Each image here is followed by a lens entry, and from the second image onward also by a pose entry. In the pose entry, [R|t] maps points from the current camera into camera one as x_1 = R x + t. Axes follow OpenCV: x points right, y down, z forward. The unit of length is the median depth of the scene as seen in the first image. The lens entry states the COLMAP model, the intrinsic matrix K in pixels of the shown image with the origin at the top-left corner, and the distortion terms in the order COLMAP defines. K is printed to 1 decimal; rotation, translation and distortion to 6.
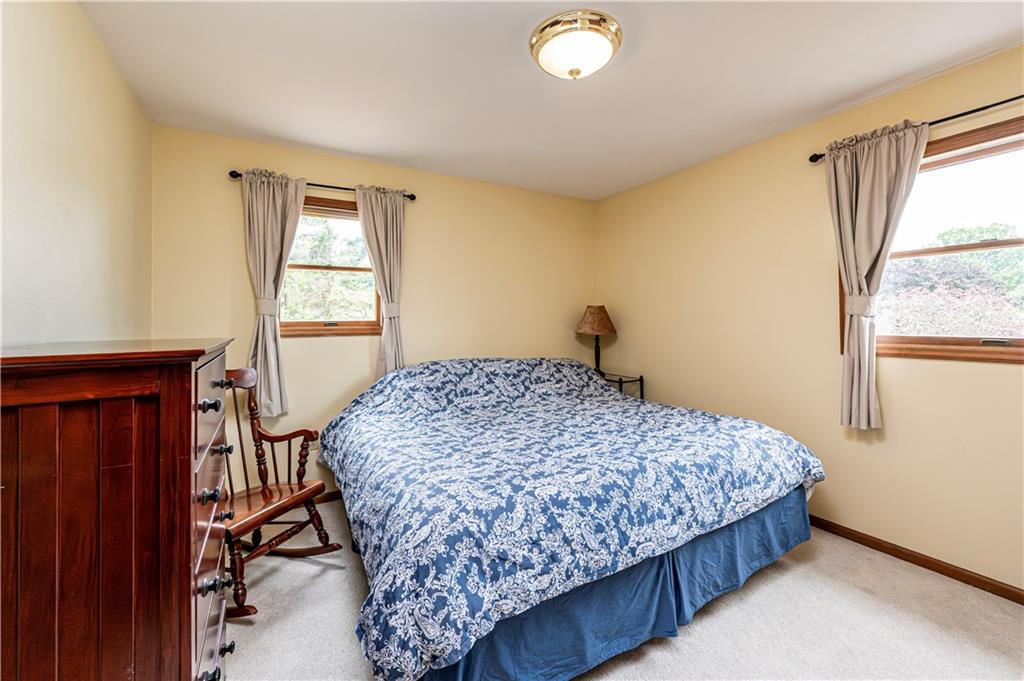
lens RADIAL K [[412.6, 0, 512.0], [0, 412.6, 319.3], [0, 0, 1]] dist [0.001512, 0.000235]
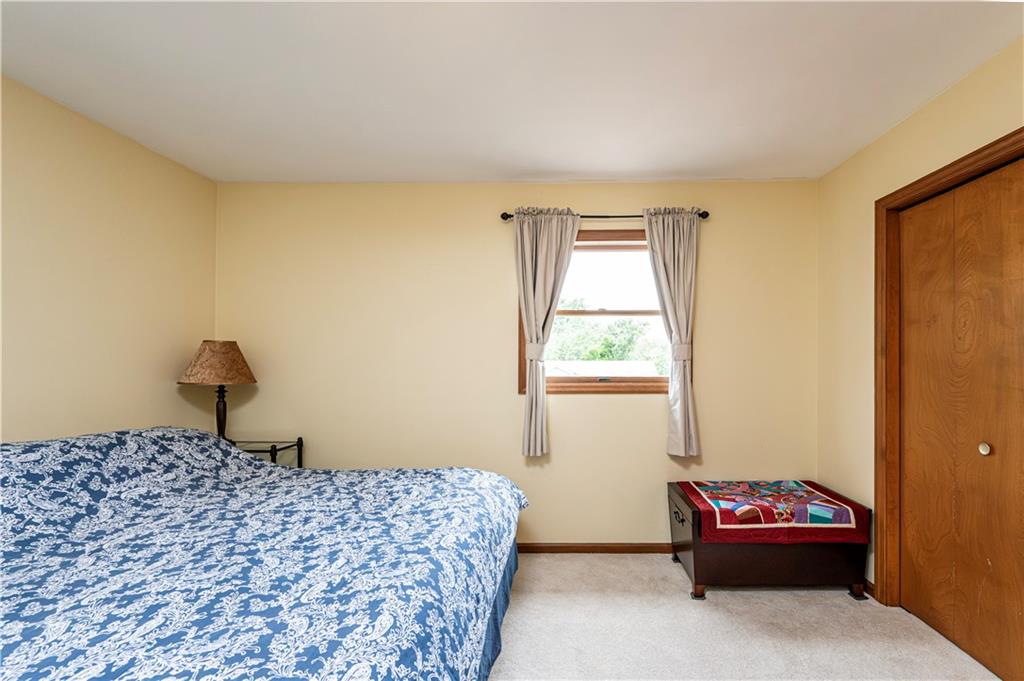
lens RADIAL K [[421.6, 0, 512.5], [0, 421.6, 360.0], [0, 0, 1]] dist [-0.001596, -0.000188]
pose [[0.508858, 0.011462, 0.860774, -0.157564], [-0.005755, 0.999934, -0.009913, 0.002143], [-0.860831, 0.000091, 0.508891, 0.299272]]
